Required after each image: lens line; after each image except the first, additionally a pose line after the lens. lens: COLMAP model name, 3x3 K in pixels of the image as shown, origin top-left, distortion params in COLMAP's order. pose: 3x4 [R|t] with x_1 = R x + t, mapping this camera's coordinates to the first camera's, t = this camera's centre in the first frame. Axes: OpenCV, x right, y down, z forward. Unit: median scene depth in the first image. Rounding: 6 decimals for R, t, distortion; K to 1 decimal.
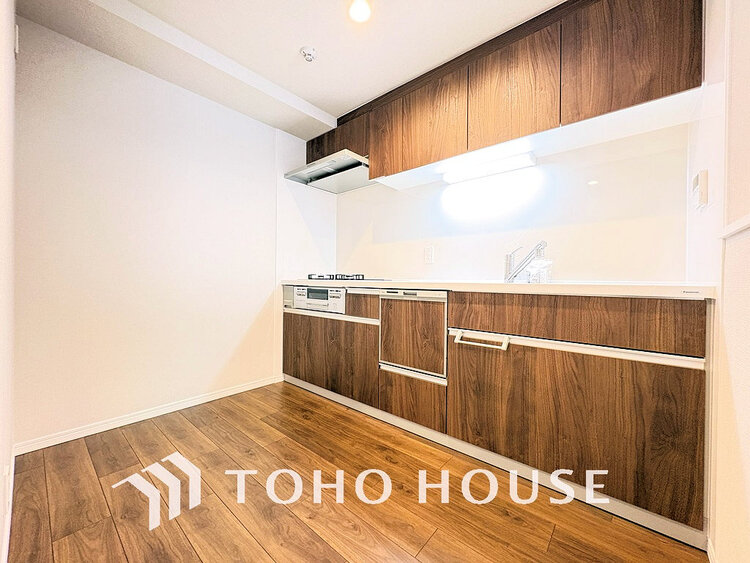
lens RADIAL K [[297.4, 0, 375.1], [0, 297.4, 280.7], [0, 0, 1]] dist [0.000421, 0.000523]
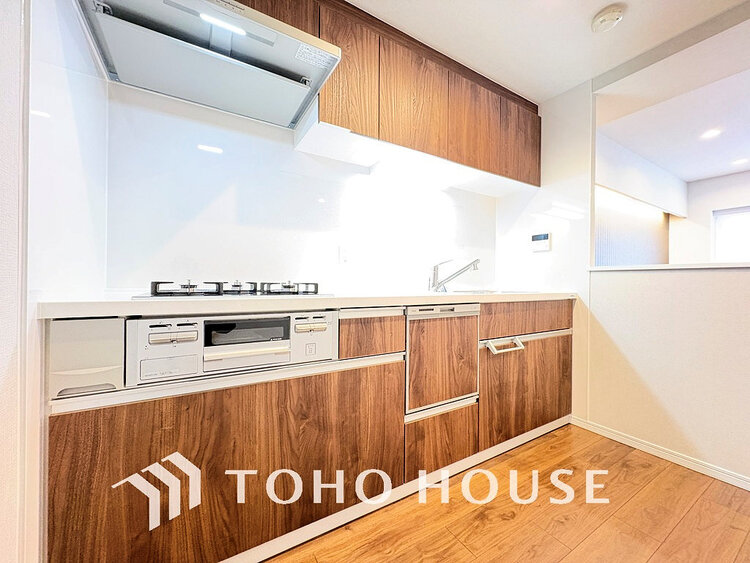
lens RADIAL K [[297.4, 0, 375.2], [0, 297.4, 285.4], [0, 0, 1]] dist [0.000421, 0.000523]
pose [[0.313534, -0.010997, 0.949513, -0.663127], [0.000559, 0.999935, 0.011397, -0.028888], [-0.949577, -0.003042, 0.313520, 0.874862]]
